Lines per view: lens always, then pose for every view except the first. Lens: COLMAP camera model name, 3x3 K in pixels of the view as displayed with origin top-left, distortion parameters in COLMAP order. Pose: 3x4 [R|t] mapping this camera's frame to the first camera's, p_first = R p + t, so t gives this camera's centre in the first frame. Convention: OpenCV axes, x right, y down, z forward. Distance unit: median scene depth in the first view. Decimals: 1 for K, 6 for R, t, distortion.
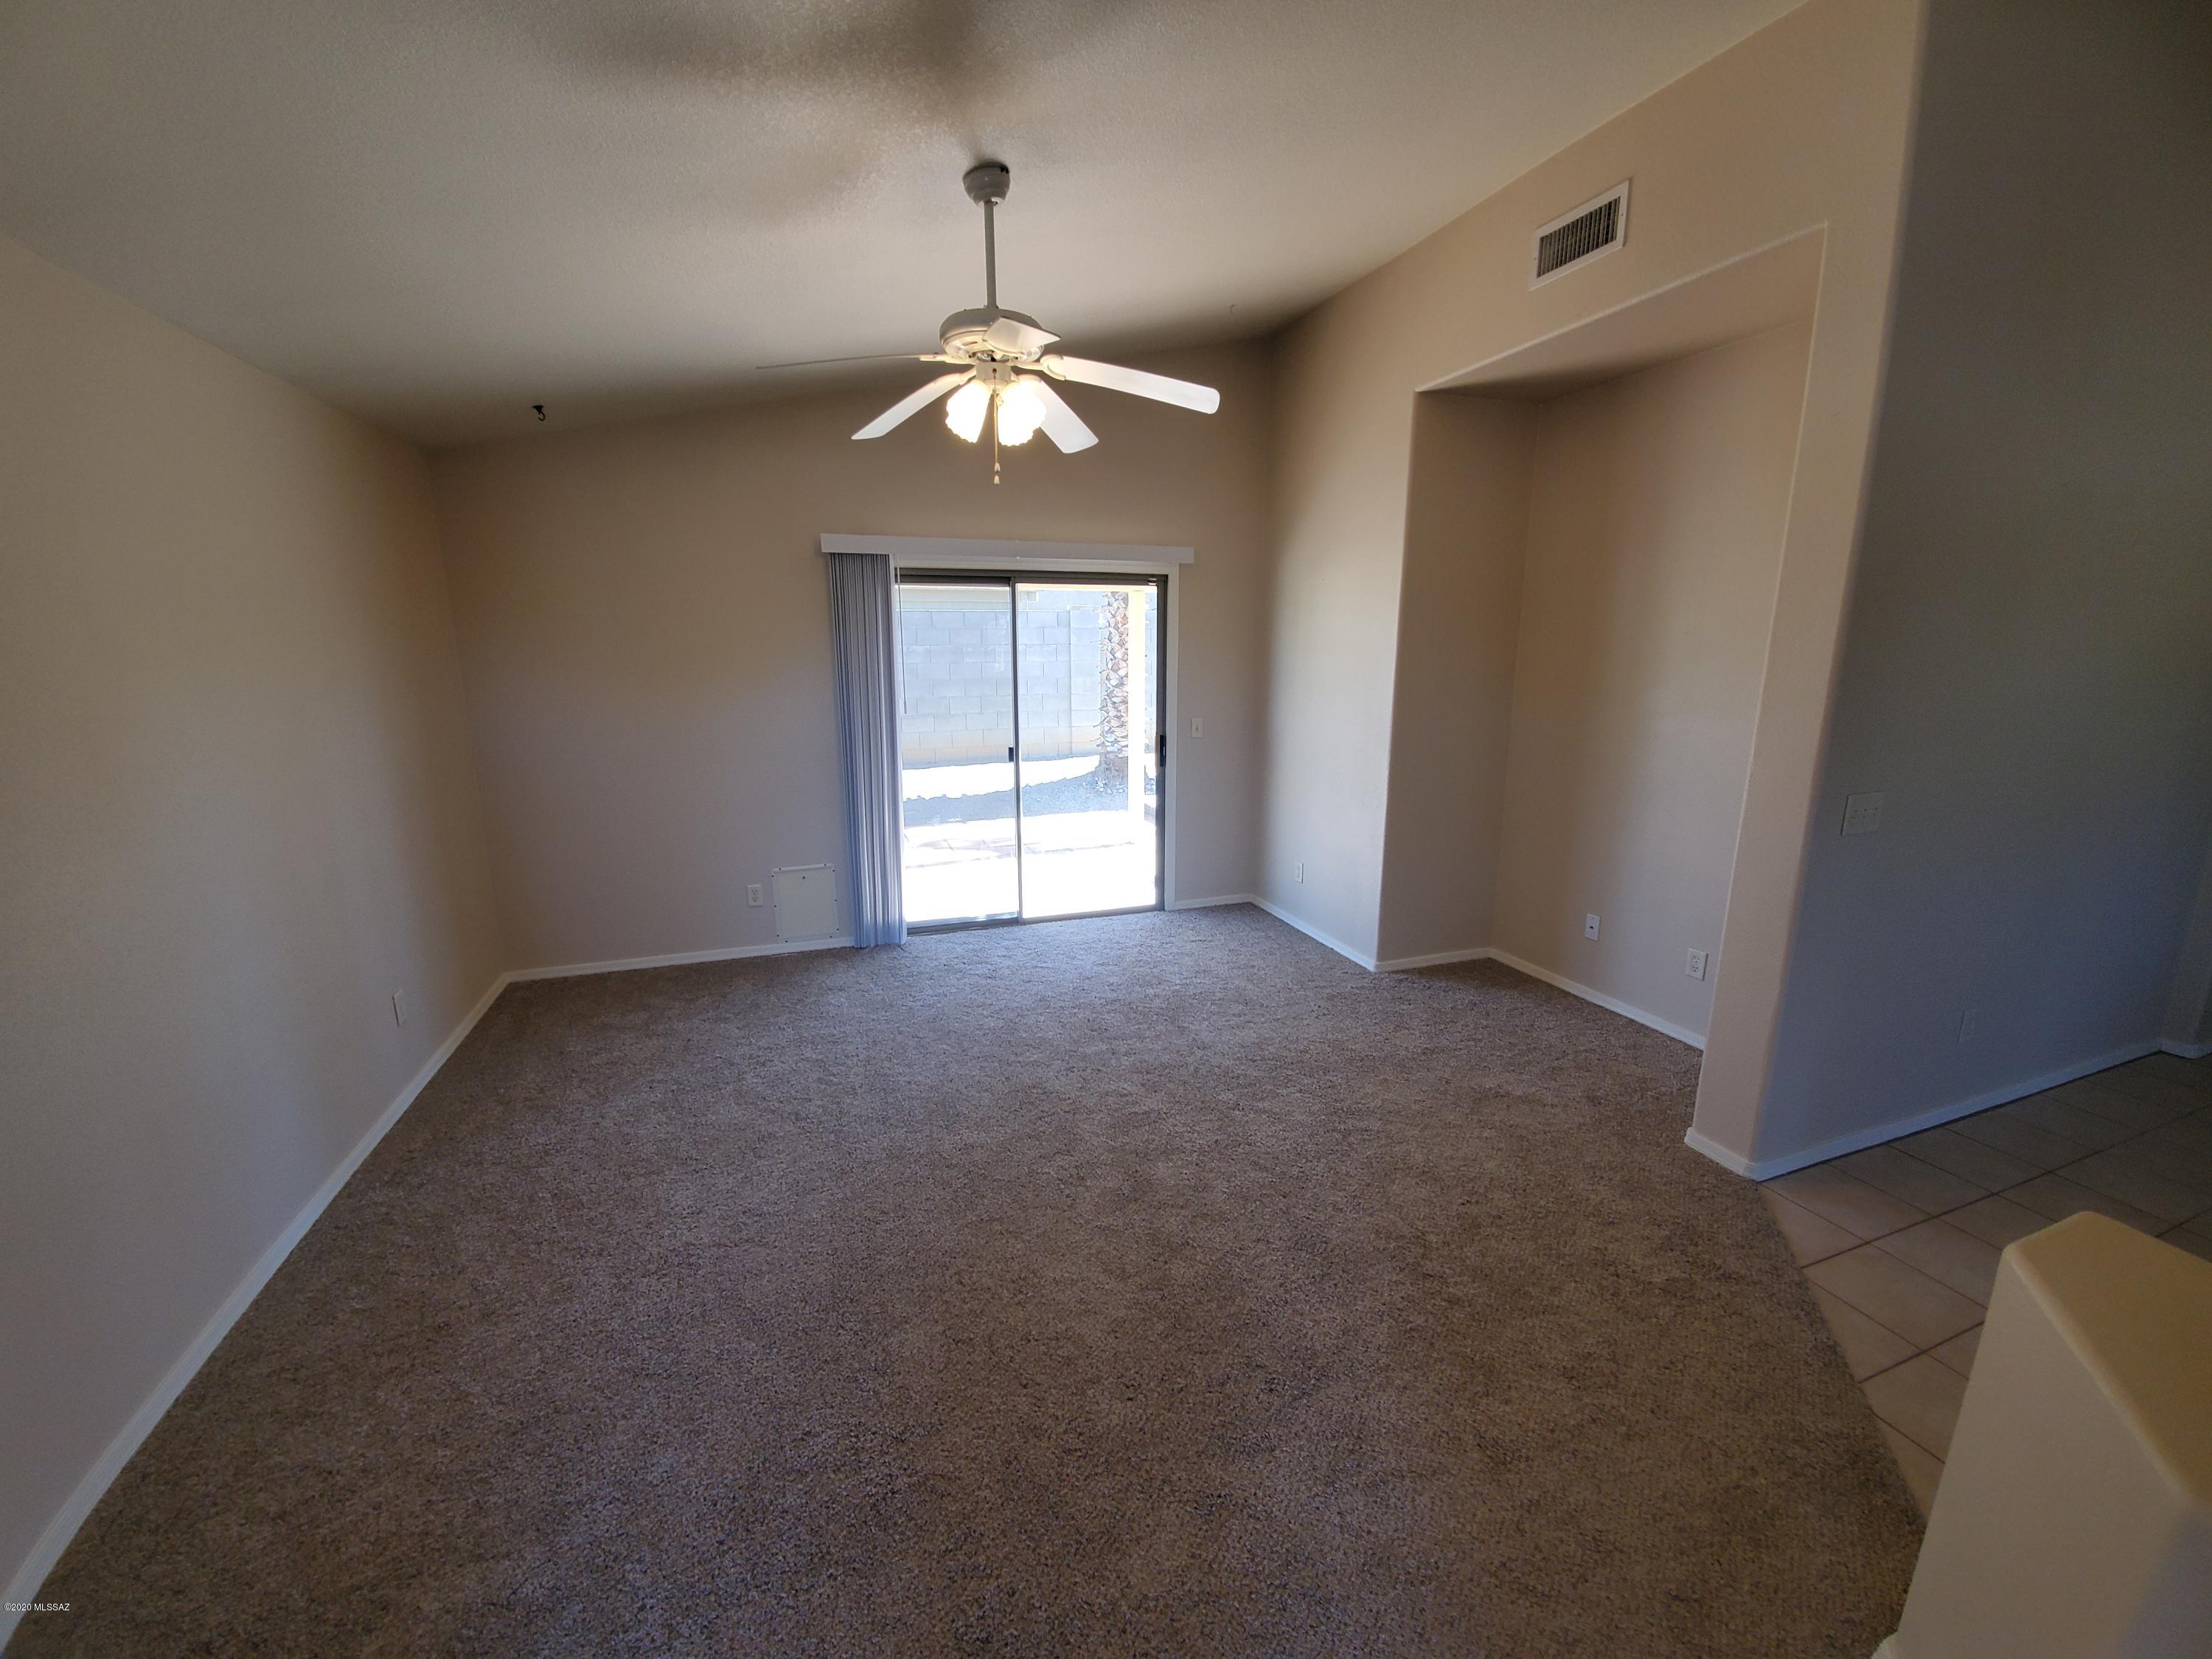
lens RADIAL K [[879.2, 0, 1100.2], [0, 879.2, 830.7], [0, 0, 1]] dist [0.000230, -0.010132]
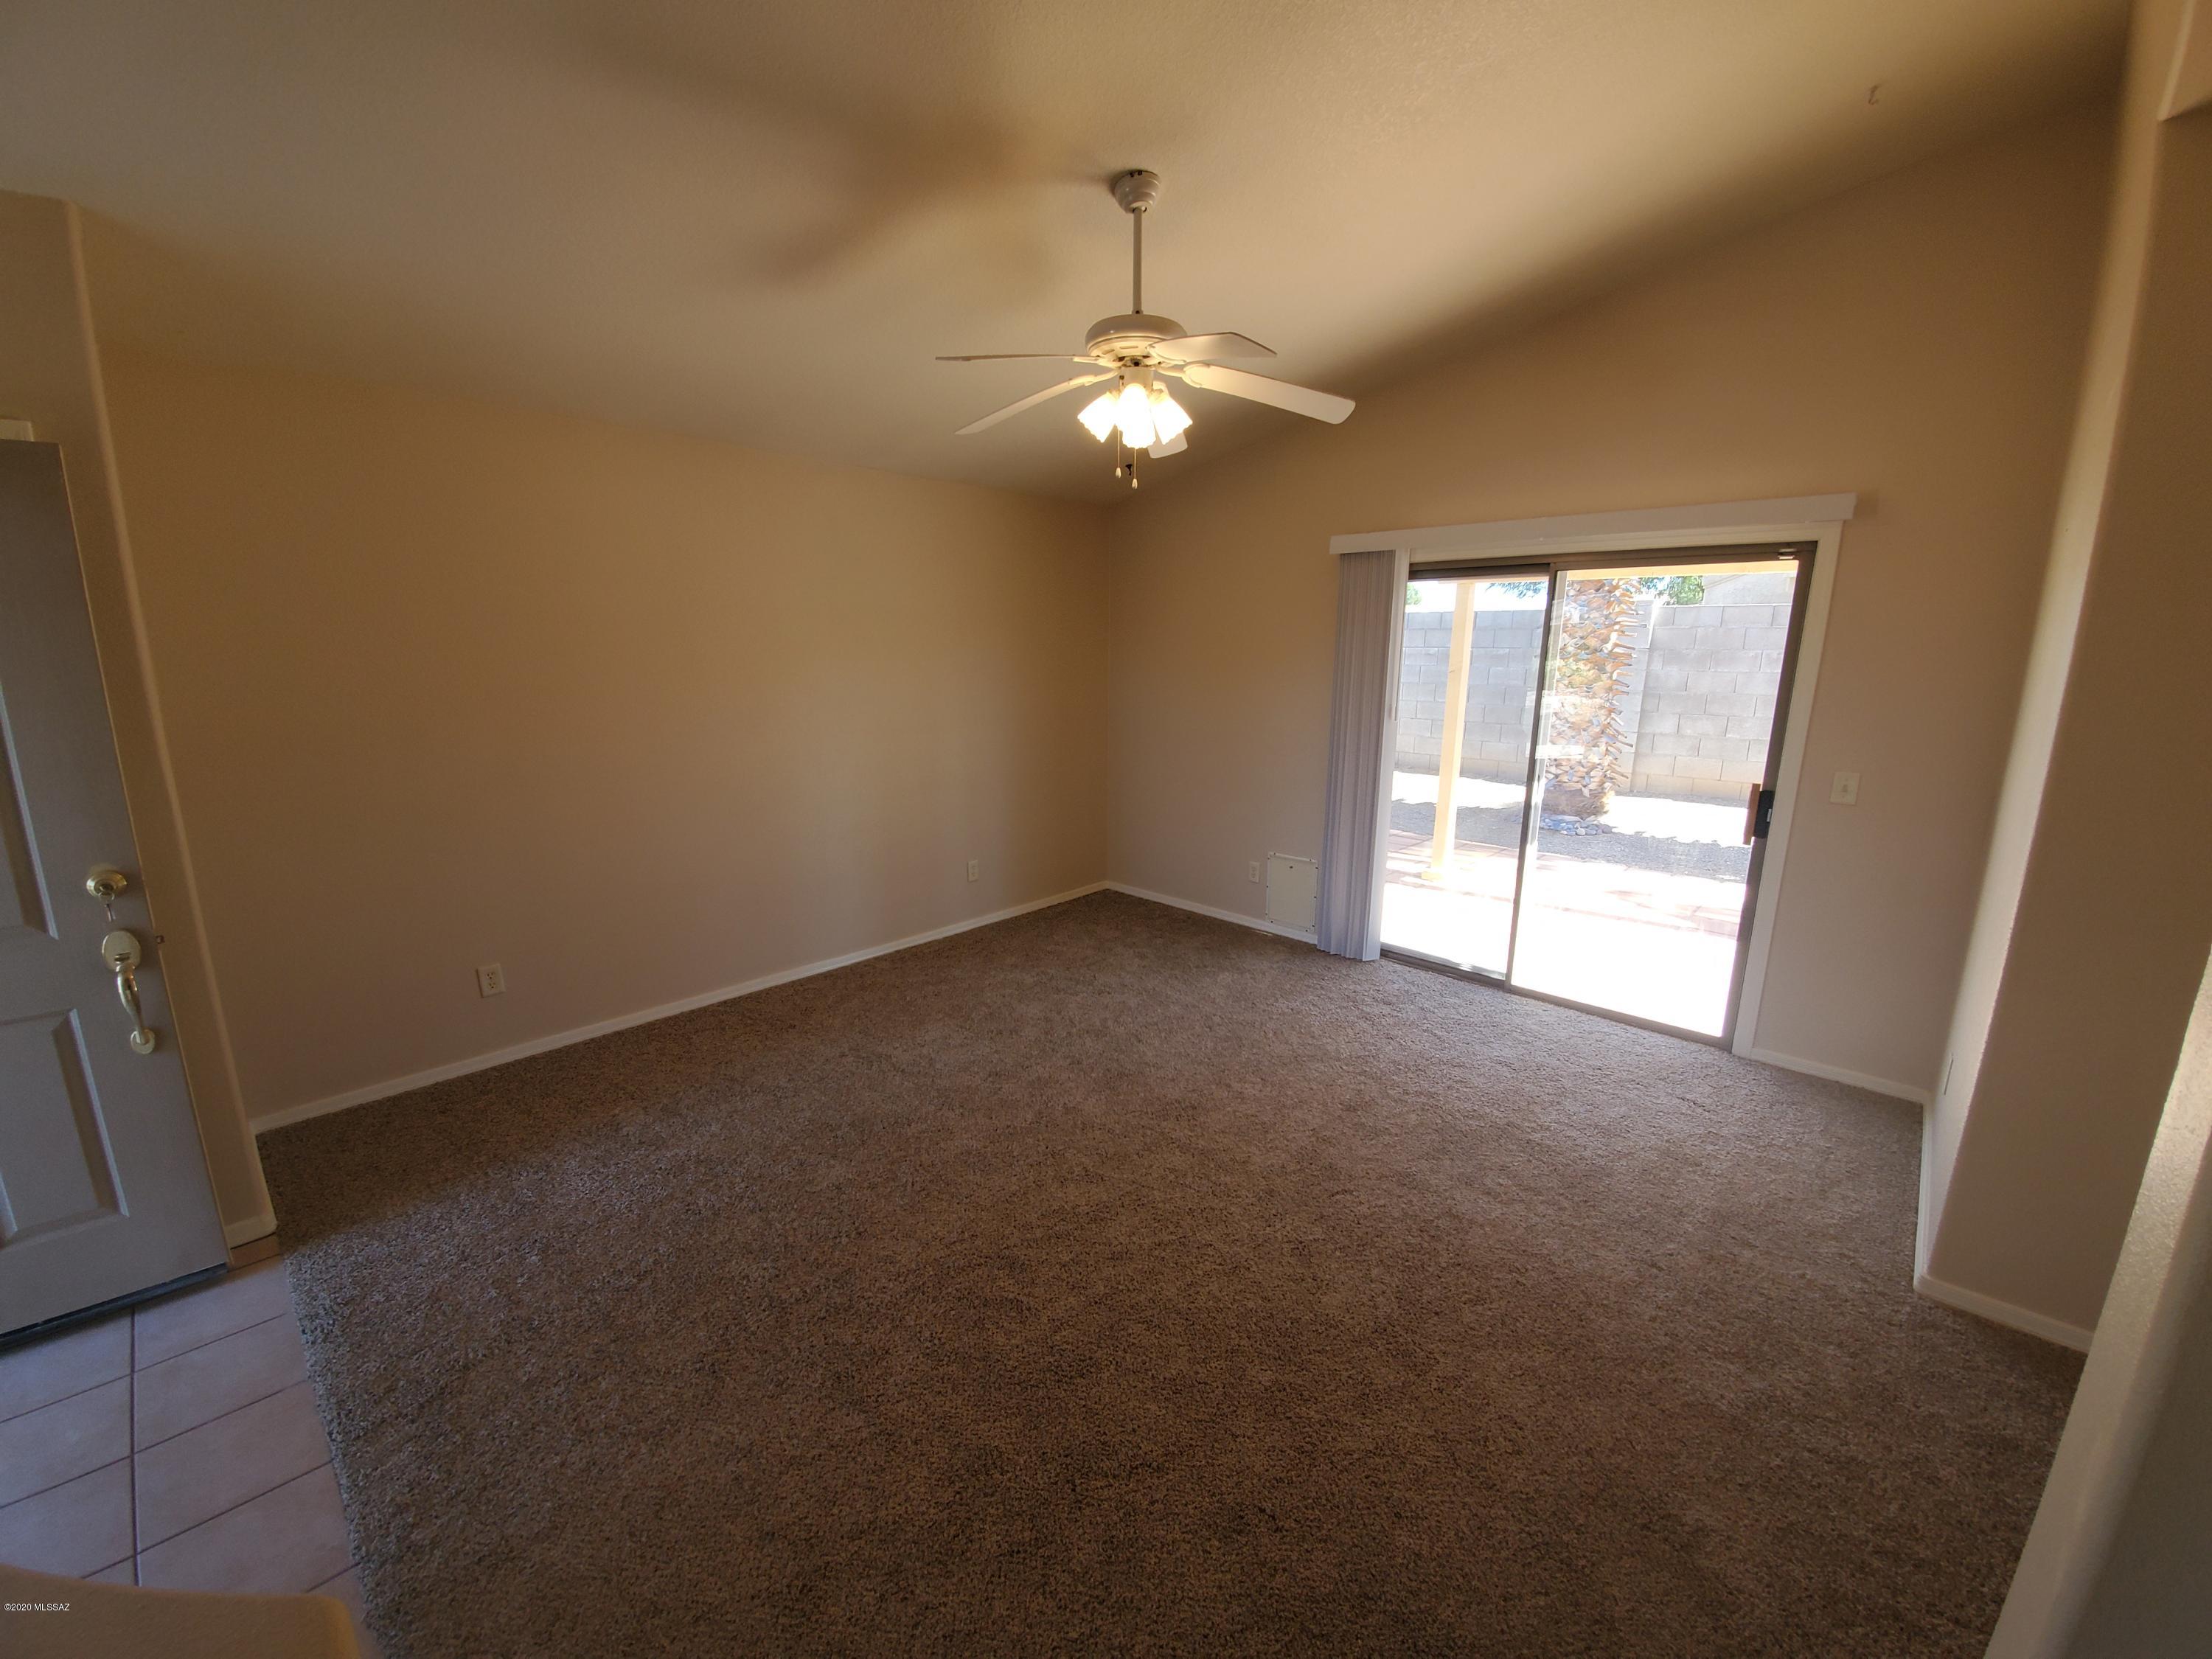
lens RADIAL K [[879.2, 0, 1100.2], [0, 879.2, 830.7], [0, 0, 1]] dist [0.000230, -0.010132]
pose [[0.455535, 0.191512, -0.869374, 0.462754], [-0.189802, 0.975025, 0.115333, -0.066868], [0.869749, 0.112470, 0.480507, 0.293038]]
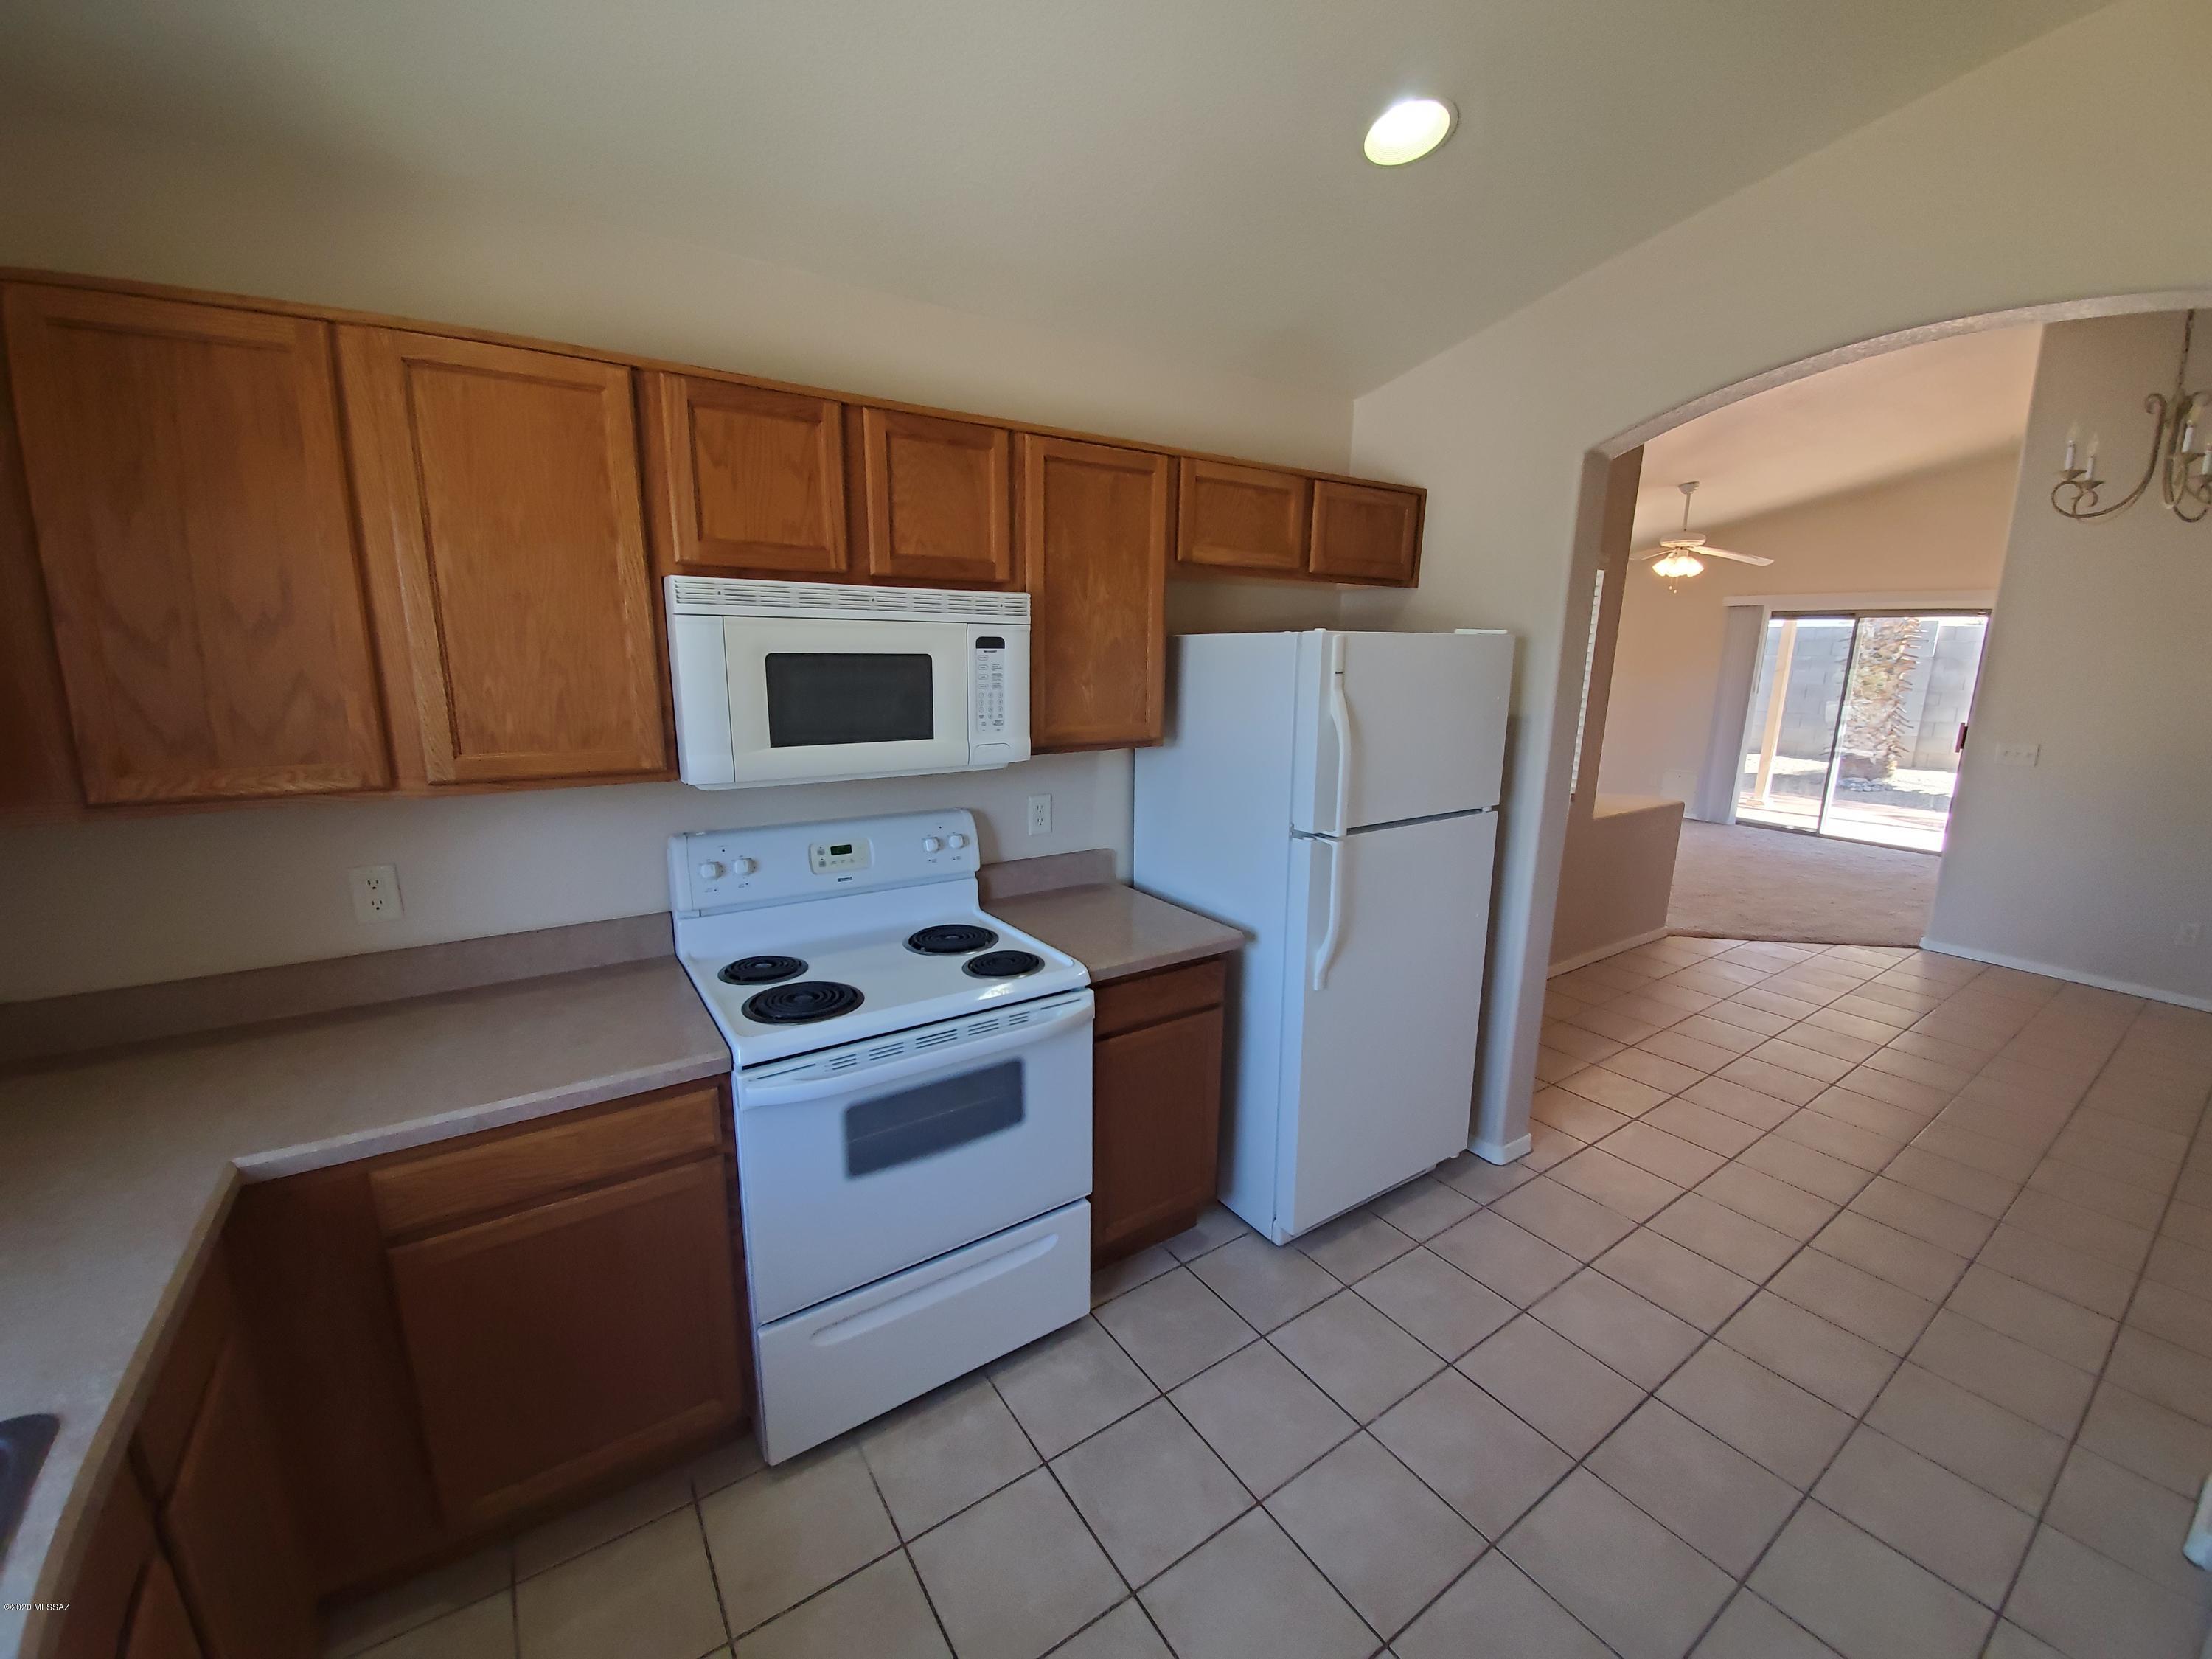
lens RADIAL K [[879.2, 0, 1100.2], [0, 879.2, 830.7], [0, 0, 1]] dist [0.000230, -0.010132]
pose [[0.241854, 0.207272, -0.947916, 1.176353], [-0.210495, 0.964861, 0.157271, 0.133167], [0.947206, 0.161495, 0.276986, -0.688675]]
